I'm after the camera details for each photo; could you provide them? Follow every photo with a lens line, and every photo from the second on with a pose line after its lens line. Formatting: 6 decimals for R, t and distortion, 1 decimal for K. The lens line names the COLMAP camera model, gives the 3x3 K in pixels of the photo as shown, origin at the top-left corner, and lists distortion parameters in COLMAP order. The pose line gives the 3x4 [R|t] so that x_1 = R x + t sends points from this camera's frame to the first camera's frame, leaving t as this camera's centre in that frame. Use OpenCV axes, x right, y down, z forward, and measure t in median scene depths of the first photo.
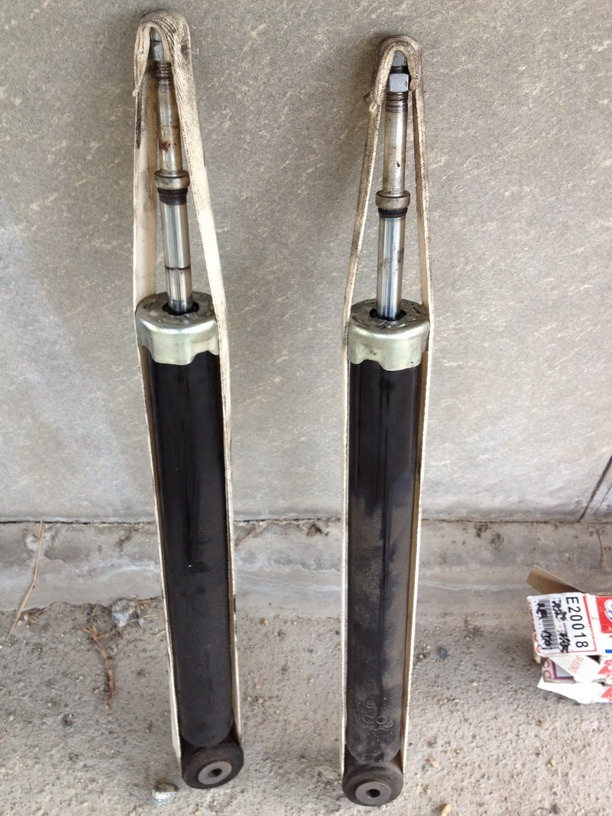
lens RADIAL K [[759.8, 0, 305.5], [0, 759.8, 391.5], [0, 0, 1]] dist [0.168959, -0.455477]
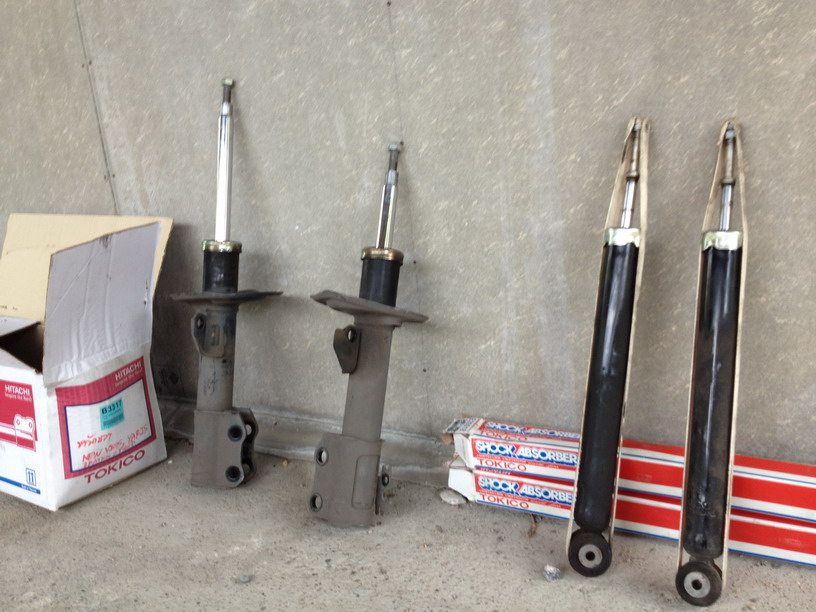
lens RADIAL K [[757.4, 0, 412.9], [0, 757.4, 307.2], [0, 0, 1]] dist [0.151813, -0.353060]
pose [[0.878191, 0.062442, -0.474217, 0.270002], [-0.329607, 0.797460, -0.505387, 1.033640], [0.346611, 0.600132, 0.720904, -0.527026]]
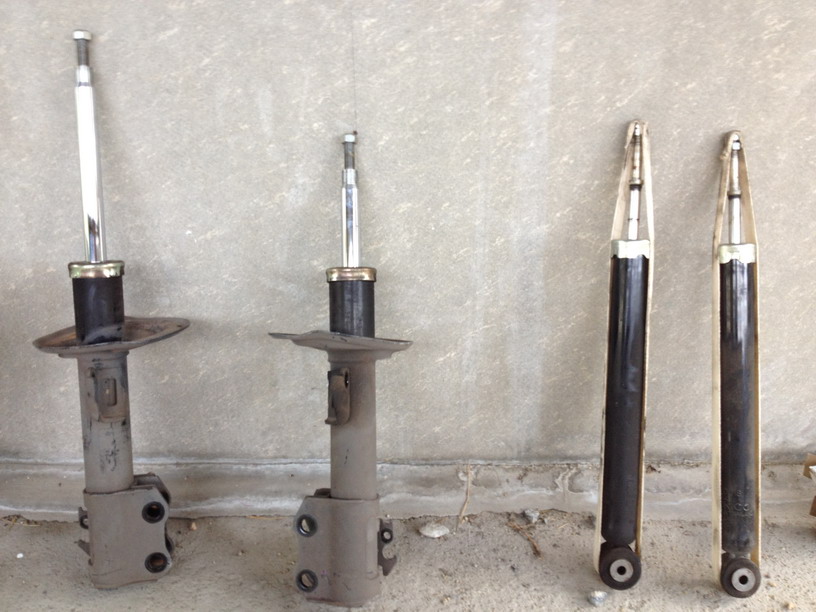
lens RADIAL K [[757.4, 0, 412.9], [0, 757.4, 307.2], [0, 0, 1]] dist [0.151813, -0.353060]
pose [[0.999931, 0.009246, 0.007223, -0.599858], [-0.004541, 0.872614, -0.488390, 0.821300], [-0.010819, 0.488324, 0.872595, -0.603664]]
